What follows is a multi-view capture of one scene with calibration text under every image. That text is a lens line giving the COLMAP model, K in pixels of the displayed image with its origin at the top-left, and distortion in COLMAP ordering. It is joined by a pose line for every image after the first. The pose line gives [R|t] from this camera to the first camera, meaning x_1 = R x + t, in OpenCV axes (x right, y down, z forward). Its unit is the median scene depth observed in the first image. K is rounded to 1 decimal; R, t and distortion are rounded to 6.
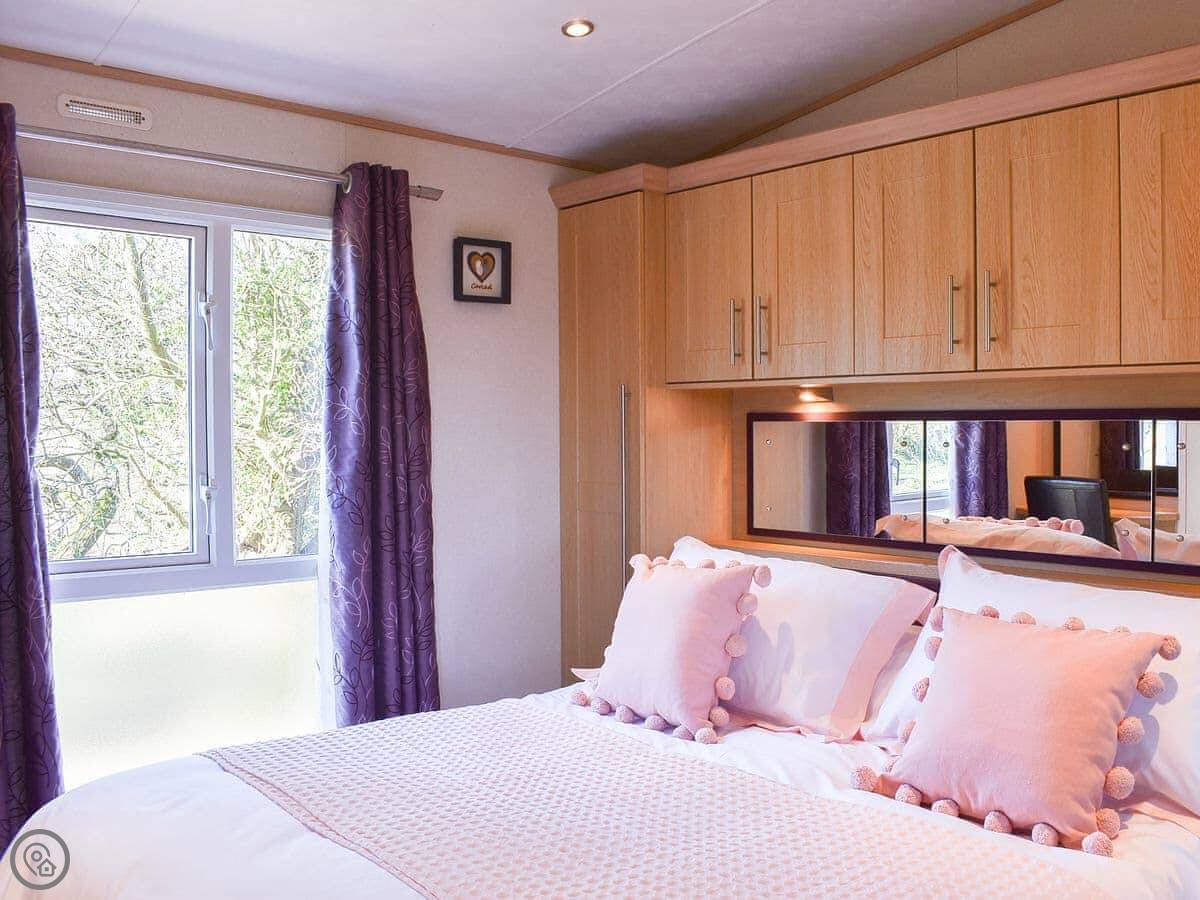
lens RADIAL K [[1224.5, 0, 600.8], [0, 1224.5, 451.4], [0, 0, 1]] dist [-0.069769, 0.000000]
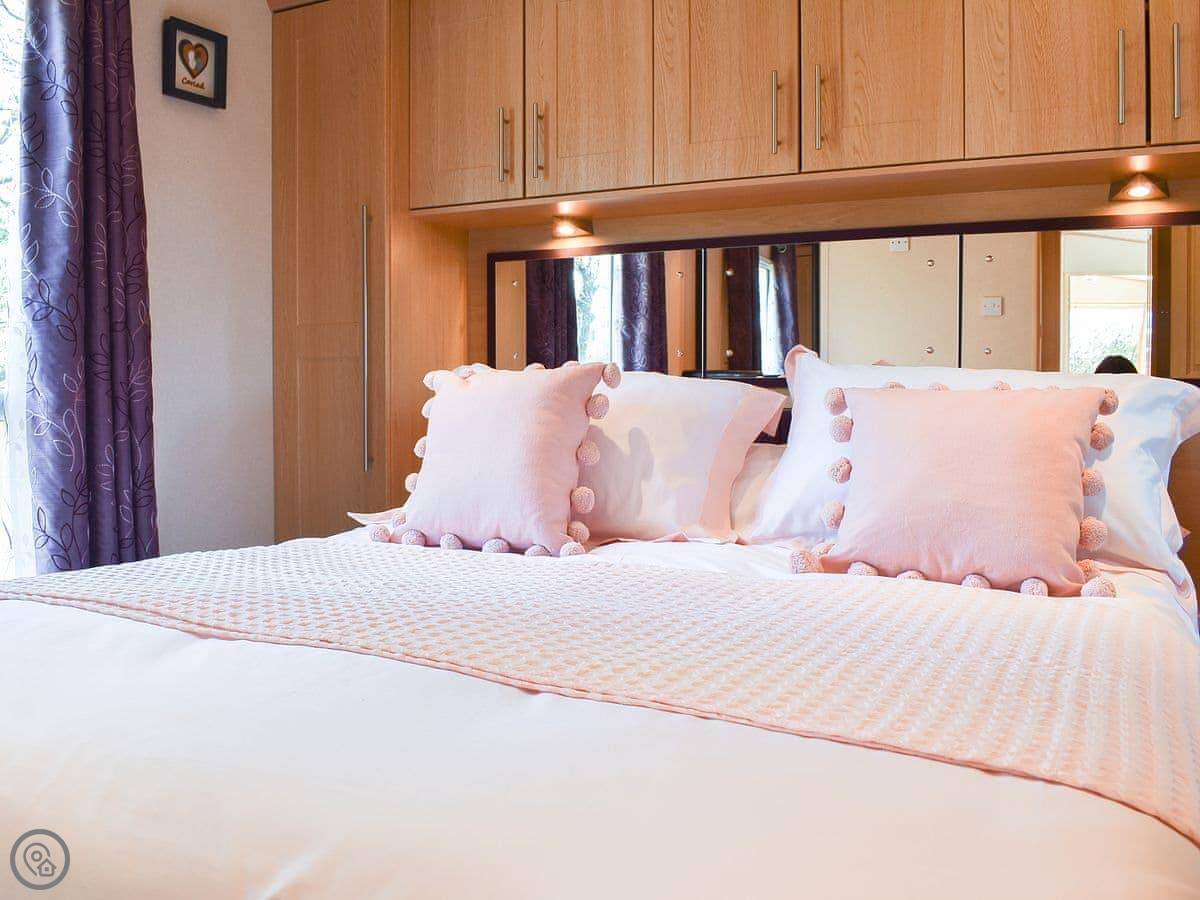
lens RADIAL K [[1200.3, 0, 599.0], [0, 1200.3, 447.6], [0, 0, 1]] dist [-0.097280, 0.000000]
pose [[0.928991, -0.011922, 0.369911, -0.162126], [0.002771, 0.999677, 0.025258, 0.109647], [-0.370093, -0.022440, 0.928724, 0.168382]]
